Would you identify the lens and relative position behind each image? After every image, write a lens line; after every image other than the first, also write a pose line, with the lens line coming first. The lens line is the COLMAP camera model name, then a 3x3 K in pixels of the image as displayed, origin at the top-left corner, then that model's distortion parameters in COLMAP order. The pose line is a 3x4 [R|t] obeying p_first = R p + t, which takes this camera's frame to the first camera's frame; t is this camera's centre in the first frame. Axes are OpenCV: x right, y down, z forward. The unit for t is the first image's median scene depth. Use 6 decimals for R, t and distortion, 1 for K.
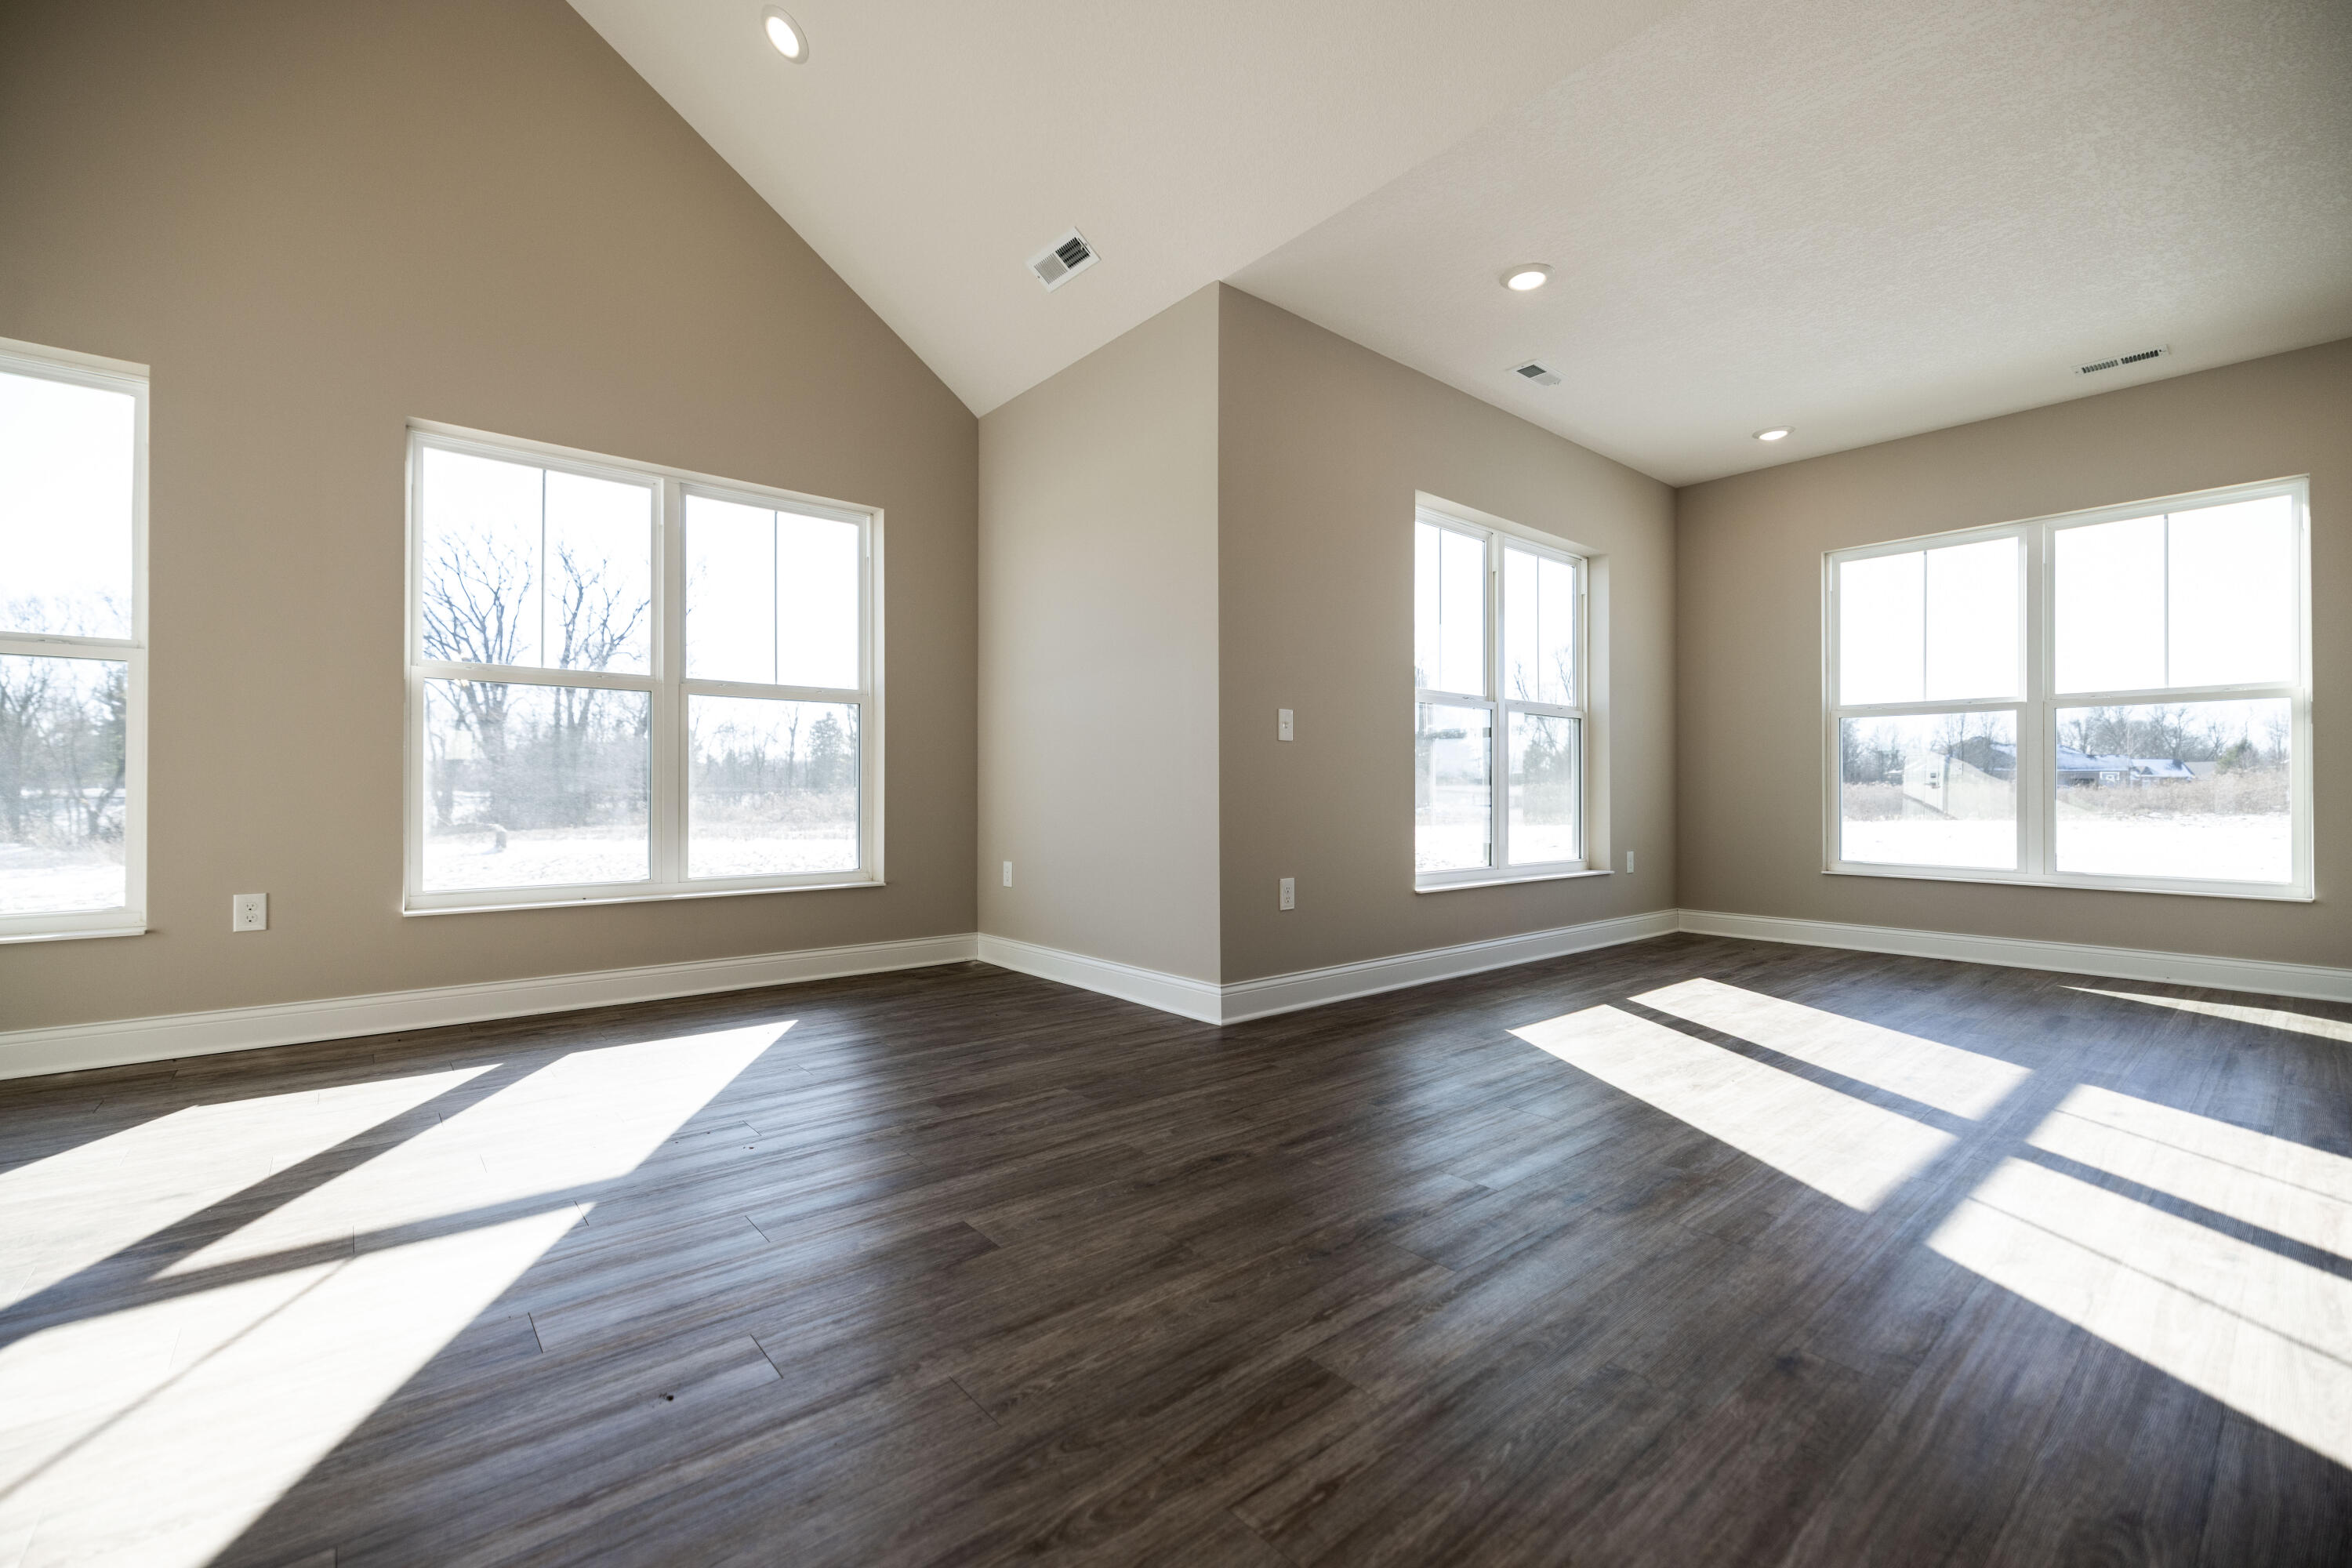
lens RADIAL K [[979.2, 0, 1181.2], [0, 979.2, 788.3], [0, 0, 1]] dist [0.001439, -0.002319]
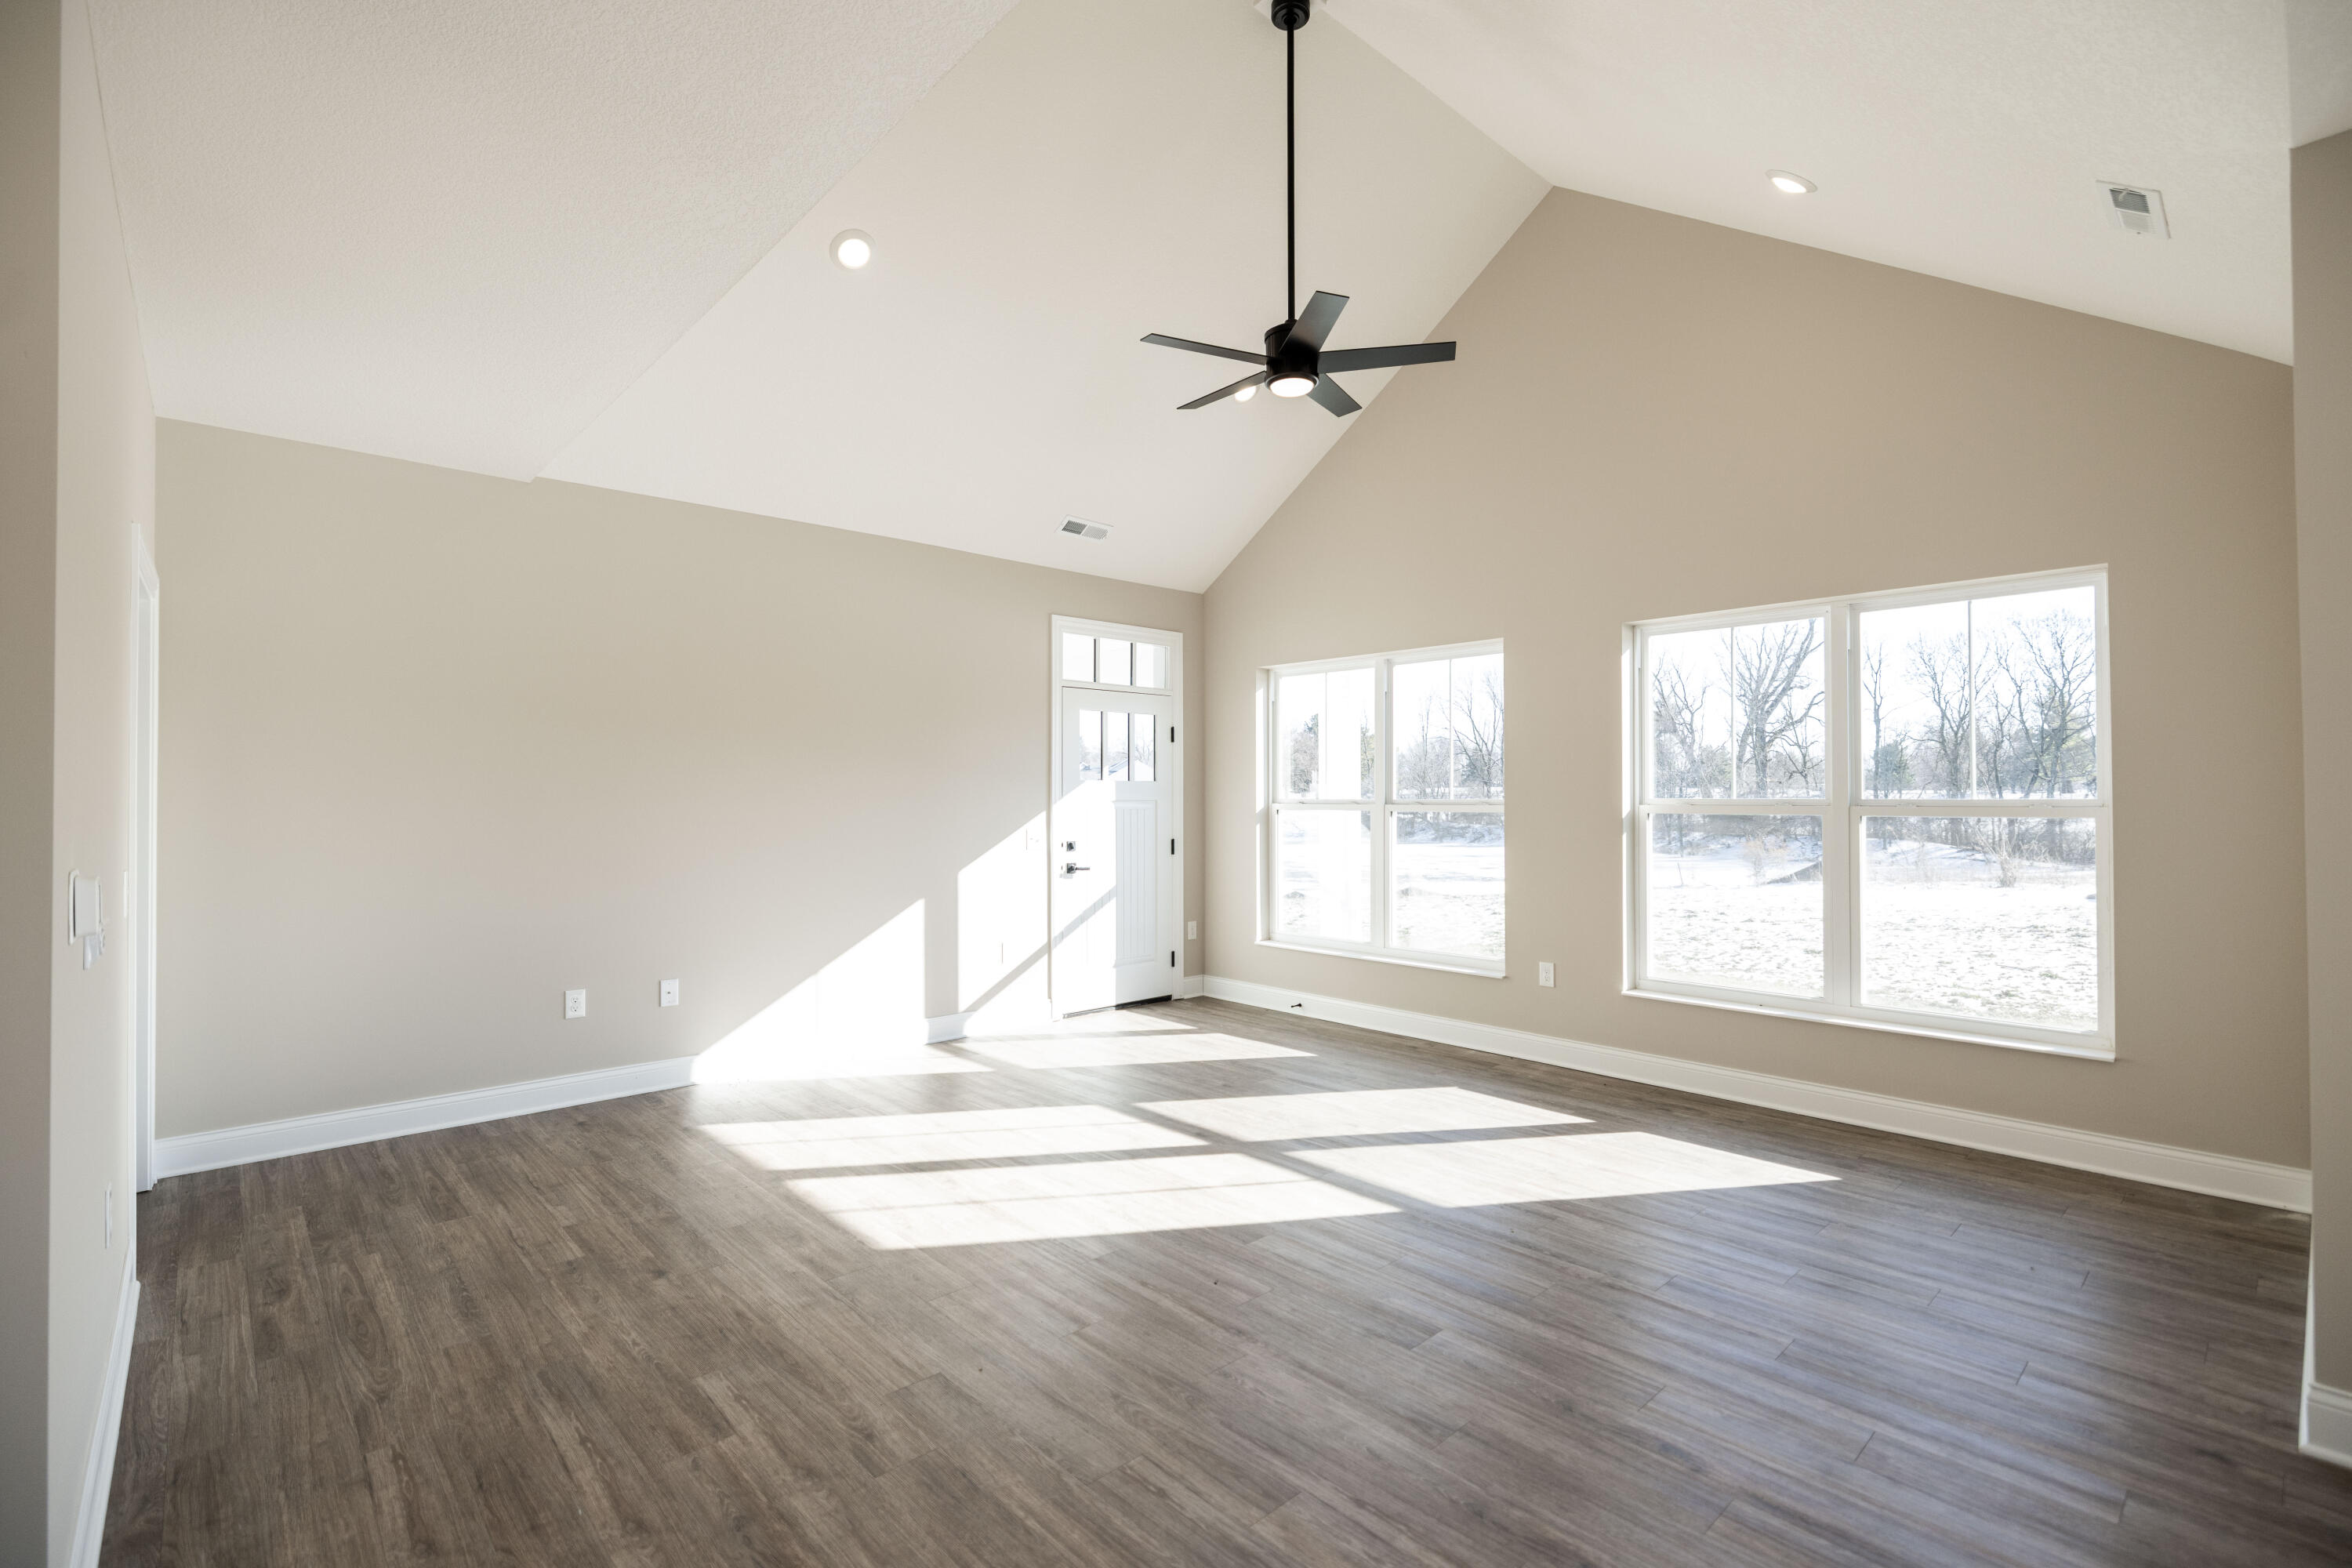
lens RADIAL K [[1059.8, 0, 1170.7], [0, 1059.8, 777.1], [0, 0, 1]] dist [-0.005495, 0.000316]
pose [[0.034129, -0.017579, -0.999263, 0.607721], [0.006123, 0.999830, -0.017379, -0.137706], [0.999399, -0.005526, 0.034231, 0.306896]]
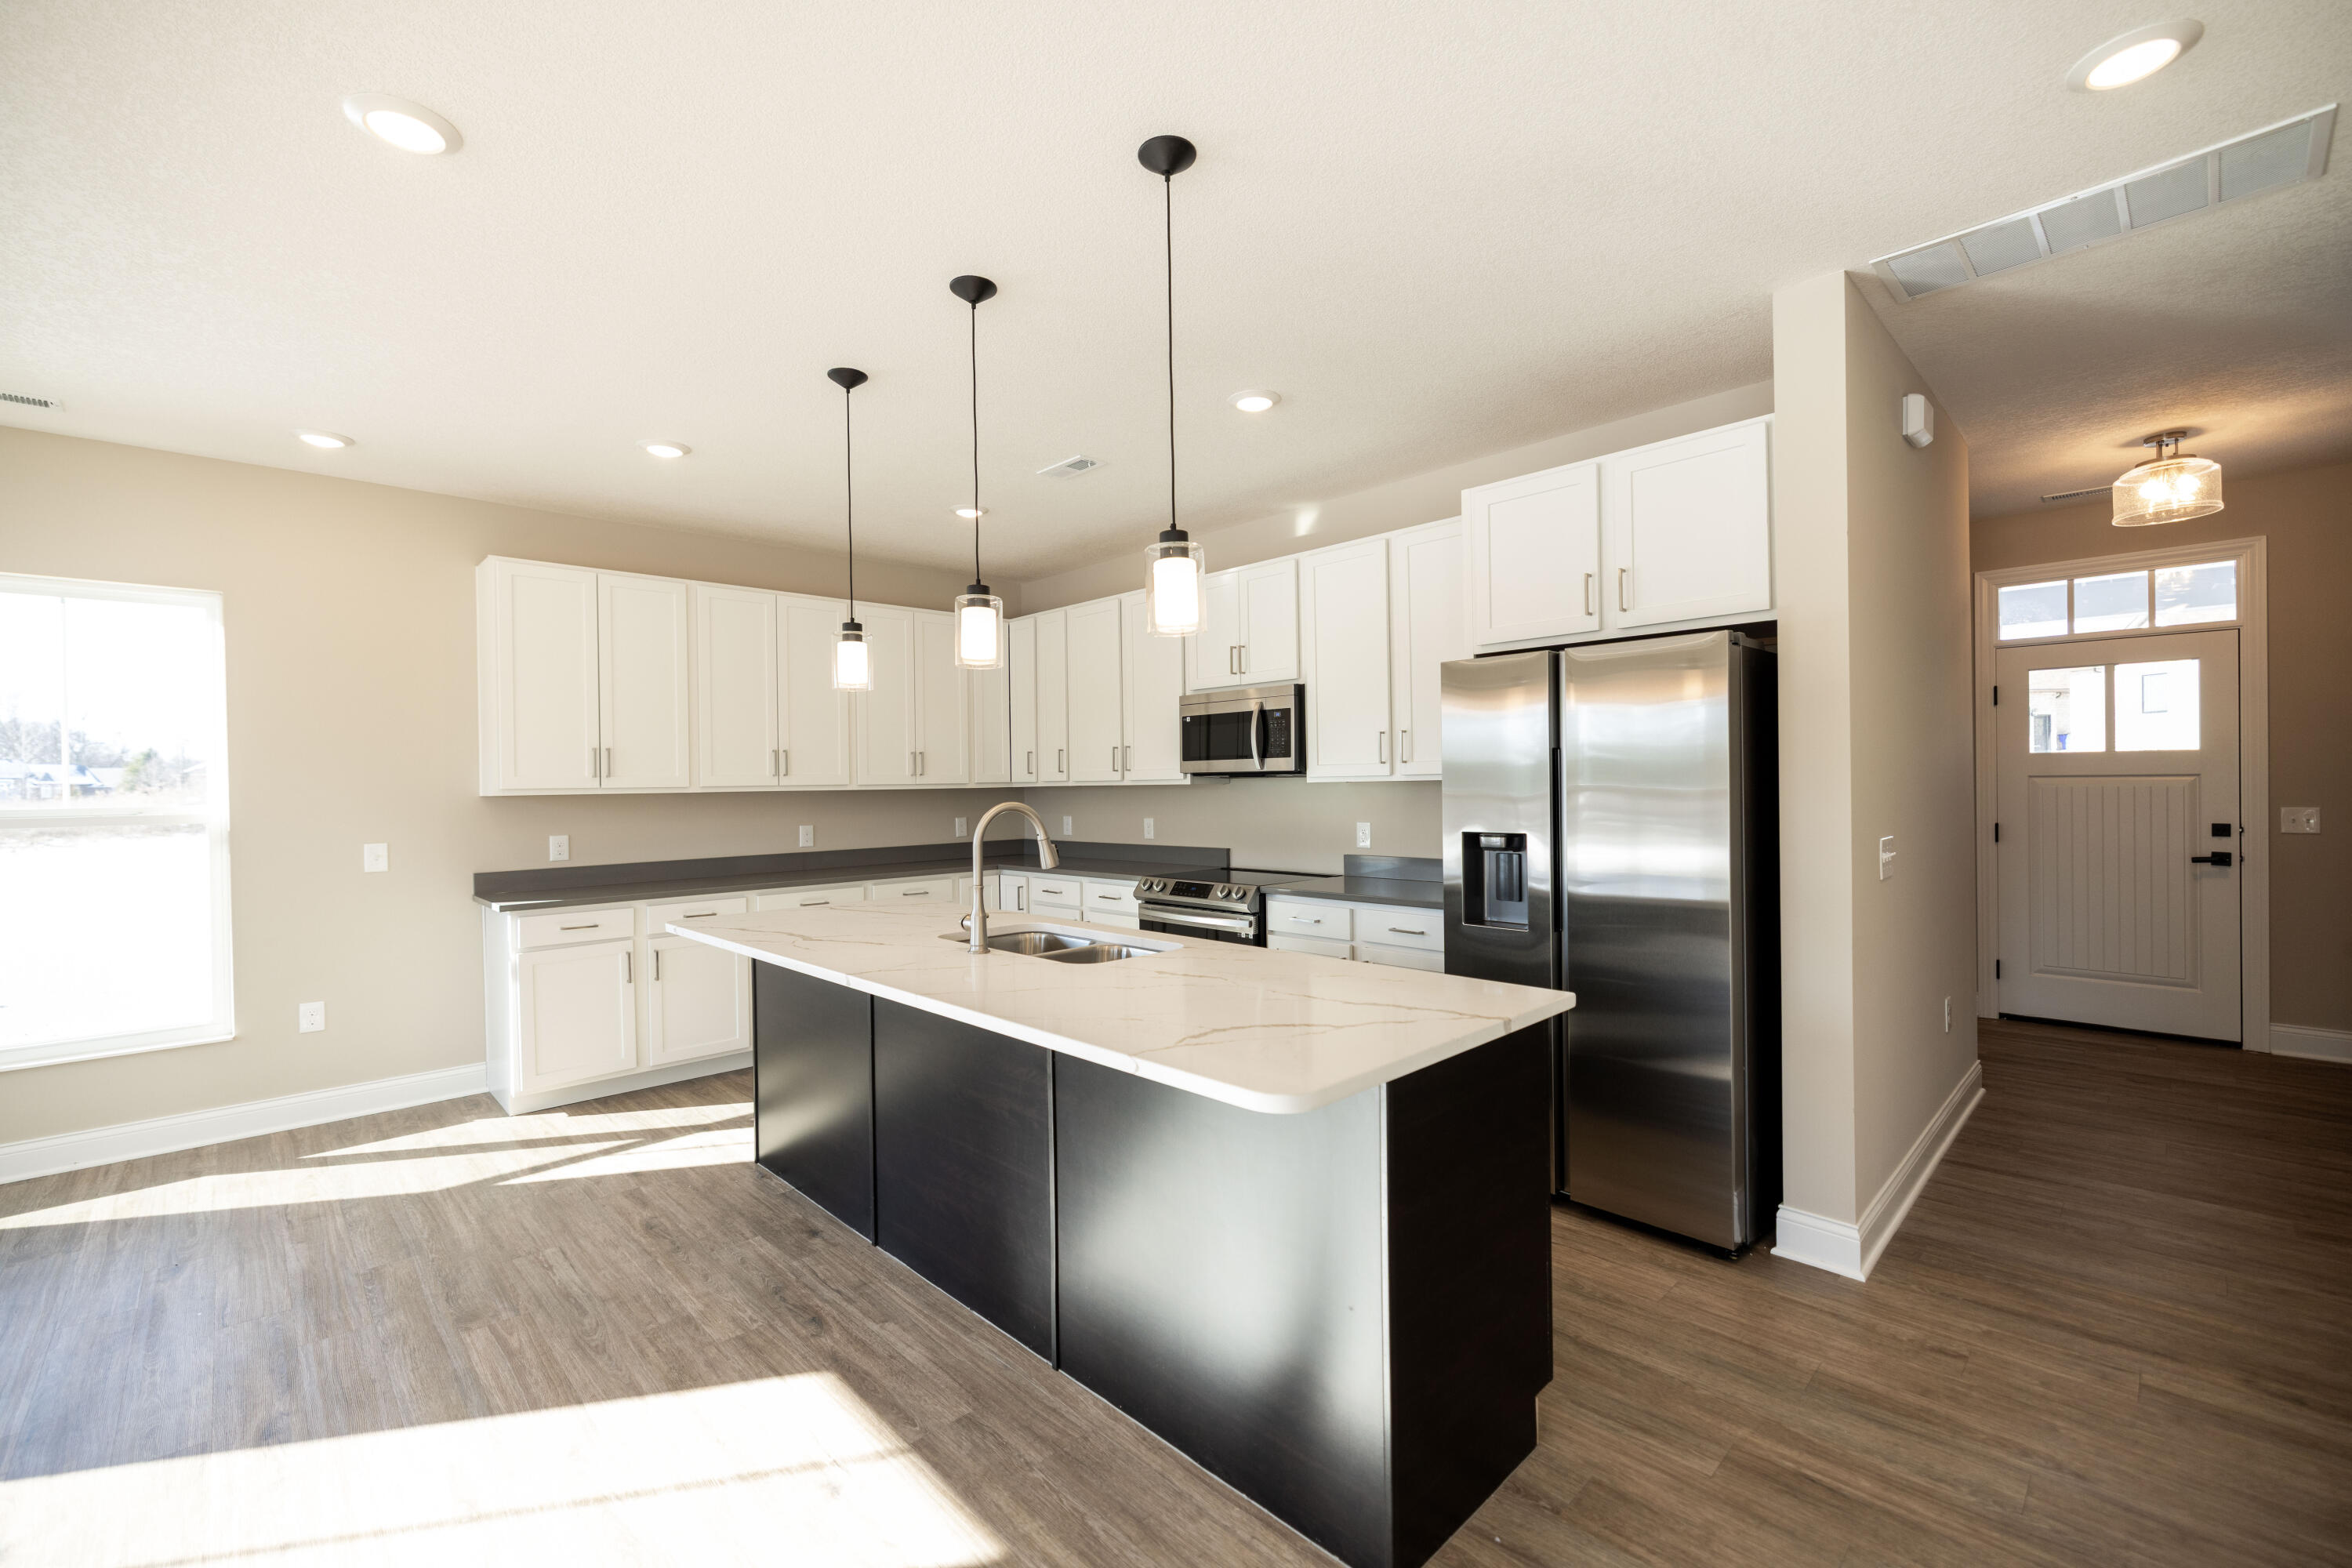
lens RADIAL K [[979.2, 0, 1178.7], [0, 979.2, 783.9], [0, 0, 1]] dist [0.001439, -0.002319]
pose [[-0.066672, -0.003579, 0.997769, 0.152505], [0.011442, 0.999925, 0.004351, -0.140518], [-0.997709, 0.011707, -0.066626, 0.148241]]
